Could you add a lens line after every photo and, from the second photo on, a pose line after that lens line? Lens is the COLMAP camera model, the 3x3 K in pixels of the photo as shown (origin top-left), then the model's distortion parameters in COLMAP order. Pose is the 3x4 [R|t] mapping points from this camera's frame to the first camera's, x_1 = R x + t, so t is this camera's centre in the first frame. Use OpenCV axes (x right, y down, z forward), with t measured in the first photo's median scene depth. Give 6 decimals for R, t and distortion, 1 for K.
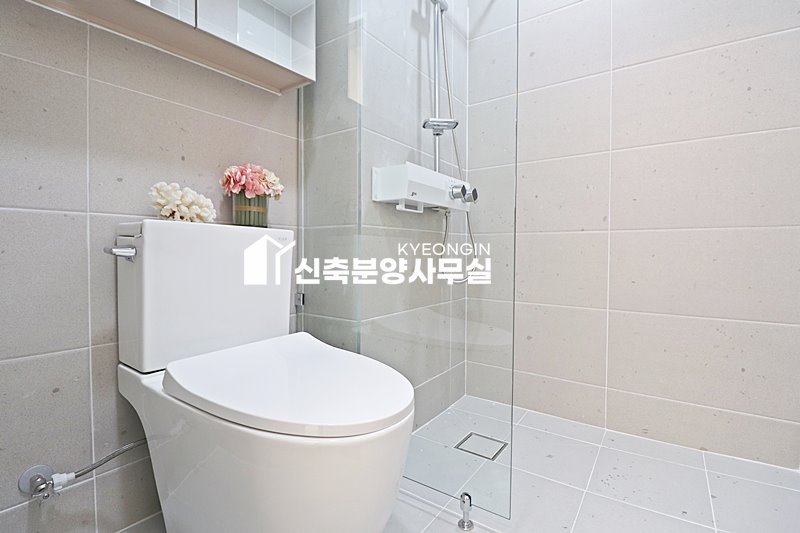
lens RADIAL K [[372.3, 0, 400.5], [0, 372.3, 261.9], [0, 0, 1]] dist [-0.011032, -0.004789]
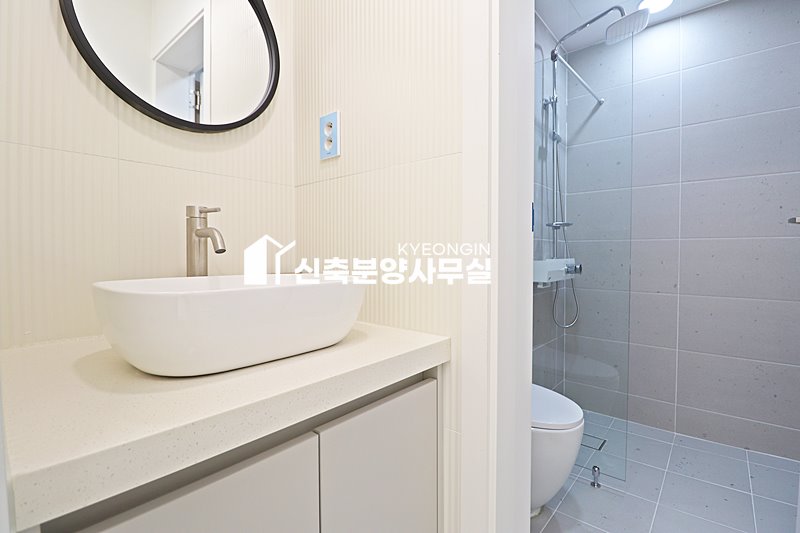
lens RADIAL K [[372.3, 0, 400.5], [0, 372.3, 264.9], [0, 0, 1]] dist [-0.011032, -0.004789]
pose [[0.996015, -0.002450, -0.089152, -0.399285], [0.002808, 0.999988, 0.003897, -0.220207], [0.089141, -0.004132, 0.996010, -0.543917]]
